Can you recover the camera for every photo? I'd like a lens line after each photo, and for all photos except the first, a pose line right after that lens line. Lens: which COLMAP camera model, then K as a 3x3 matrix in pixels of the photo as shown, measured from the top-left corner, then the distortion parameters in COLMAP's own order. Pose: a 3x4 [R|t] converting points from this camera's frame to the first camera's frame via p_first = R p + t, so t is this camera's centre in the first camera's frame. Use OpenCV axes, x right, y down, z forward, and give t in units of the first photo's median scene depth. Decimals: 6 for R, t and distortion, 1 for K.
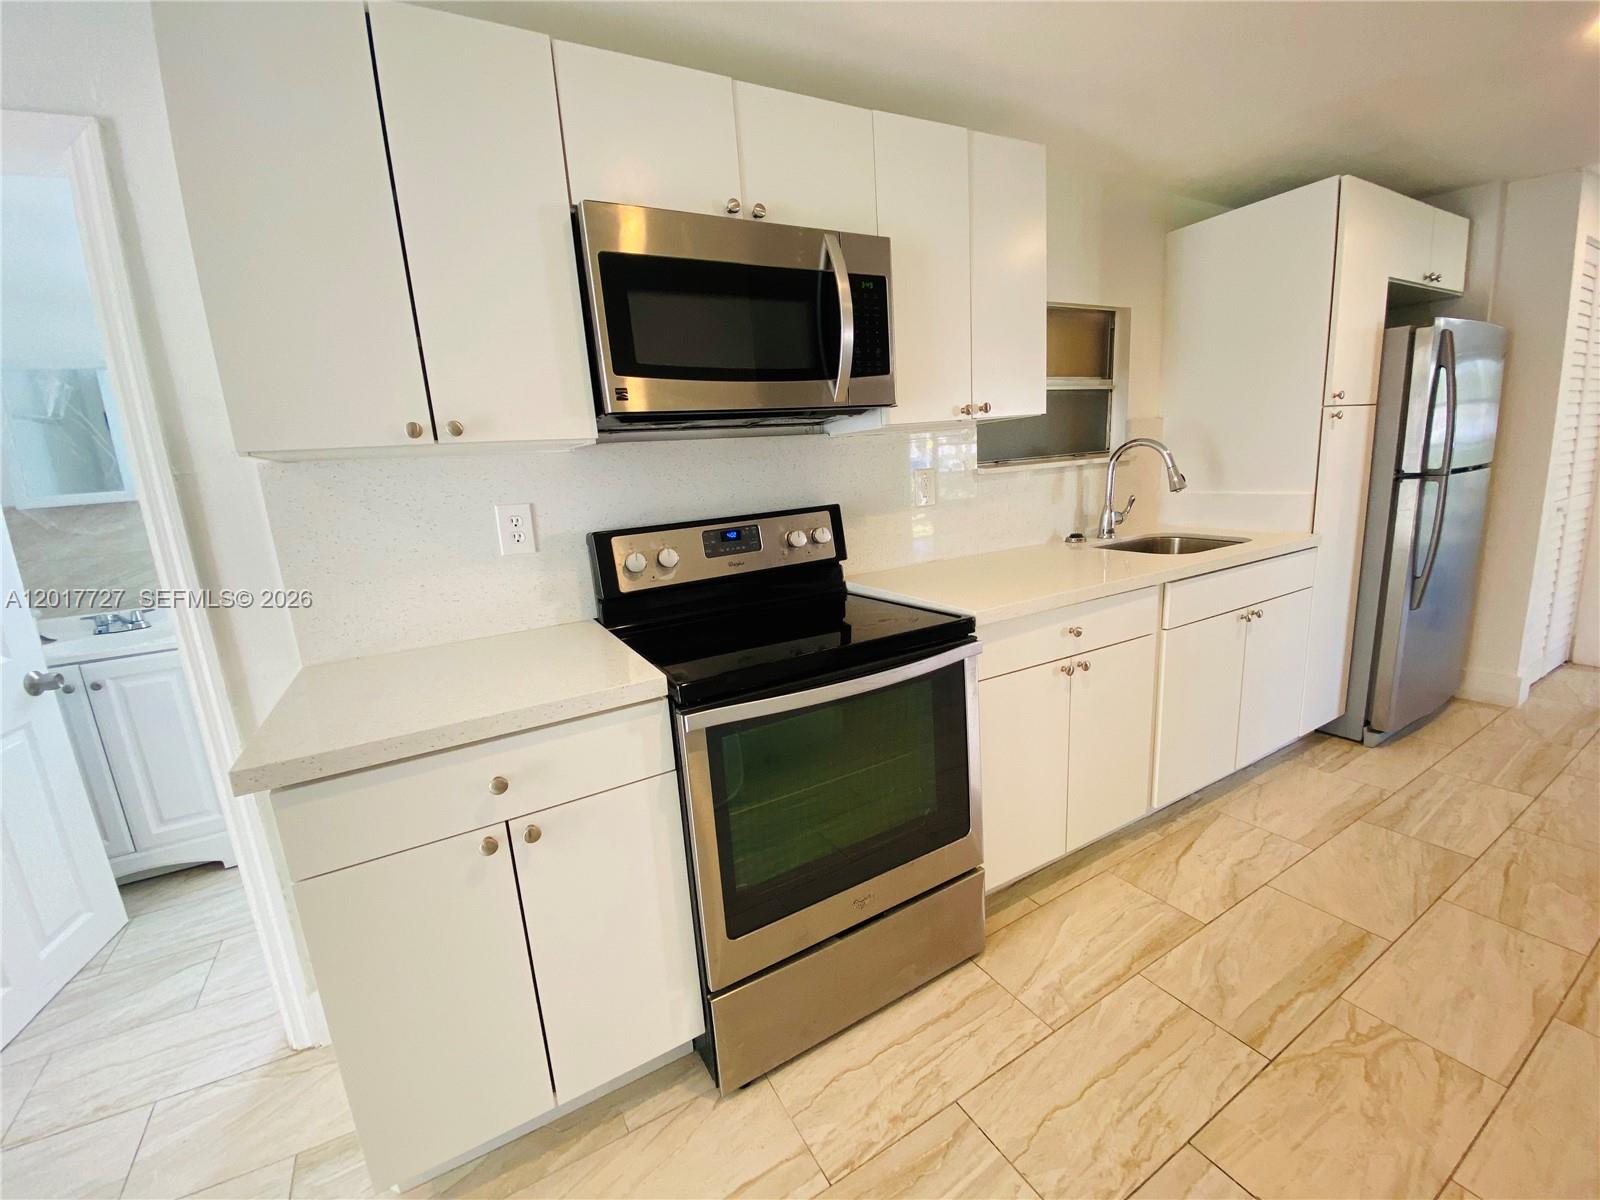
lens RADIAL K [[644.8, 0, 800.0], [0, 644.8, 600.0], [0, 0, 1]] dist [0.010814, -0.015450]
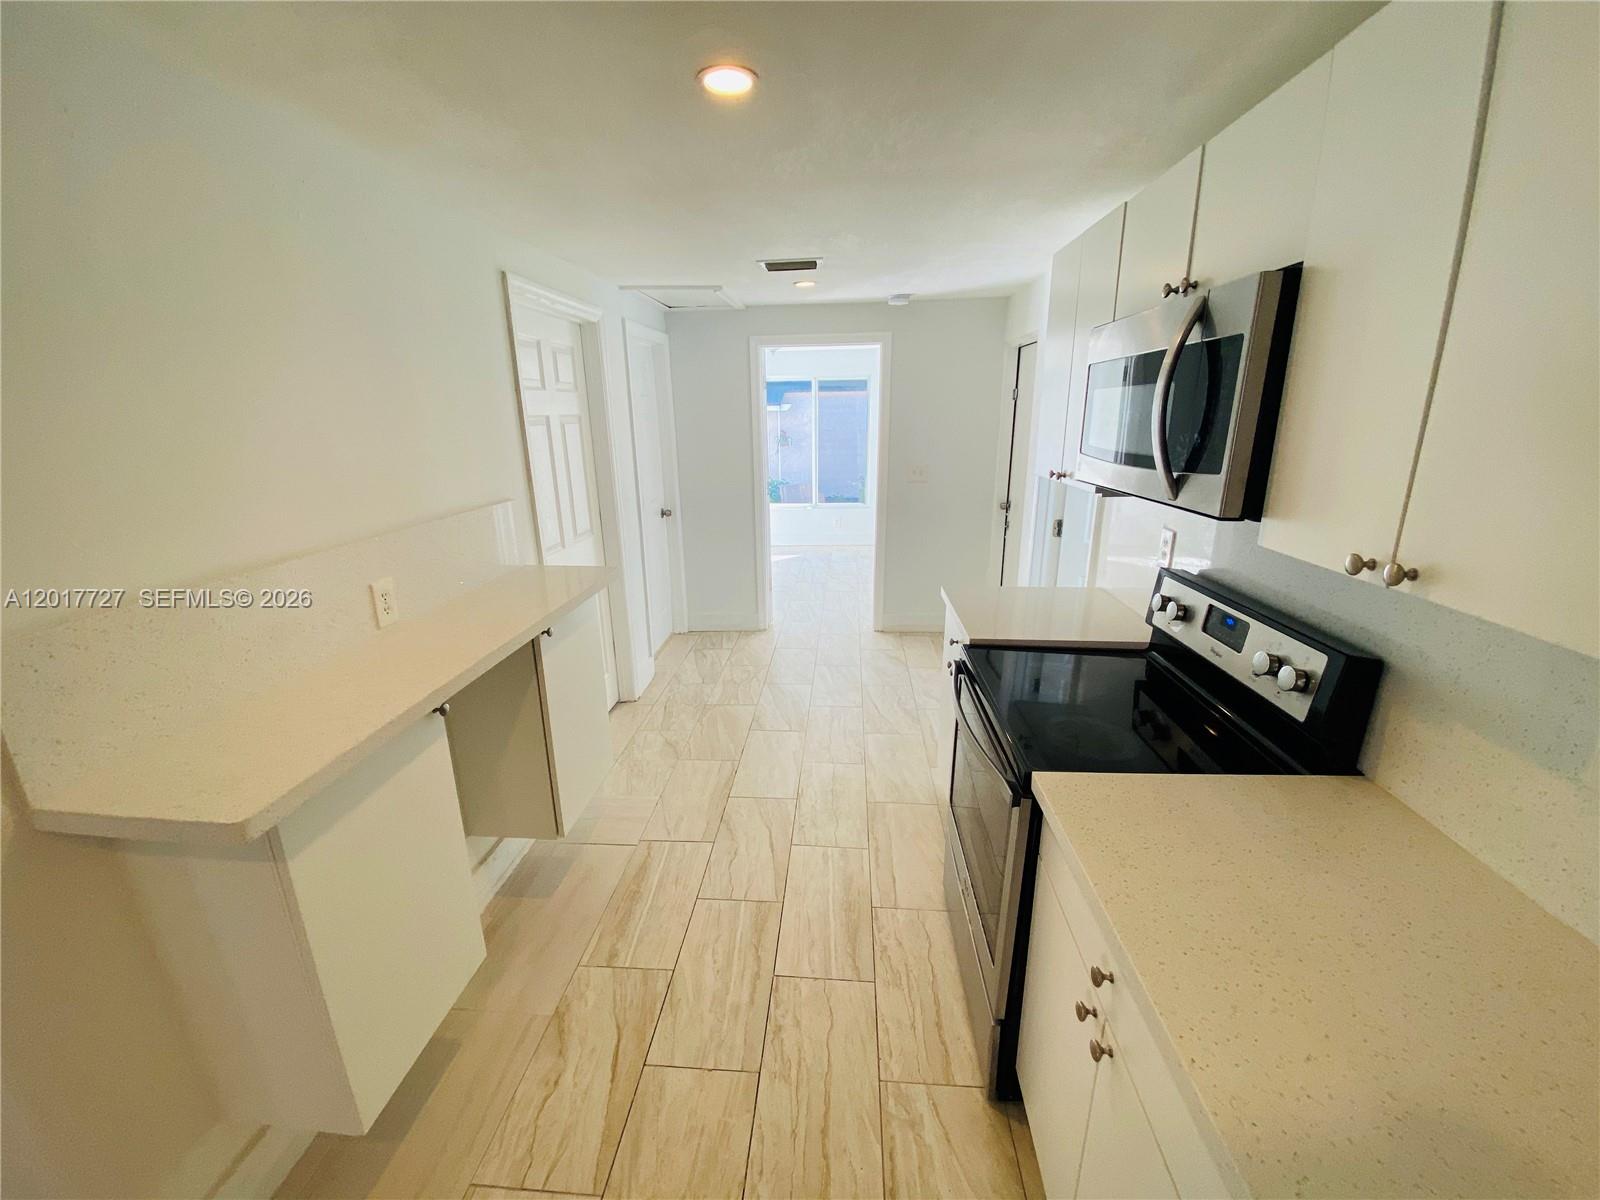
lens RADIAL K [[654.5, 0, 796.5], [0, 654.5, 602.8], [0, 0, 1]] dist [0.008550, -0.000021]
pose [[-0.553952, 0.313134, -0.771417, 0.913485], [-0.118284, 0.887572, 0.445224, -0.460254], [0.824103, 0.337879, -0.454634, 0.938090]]
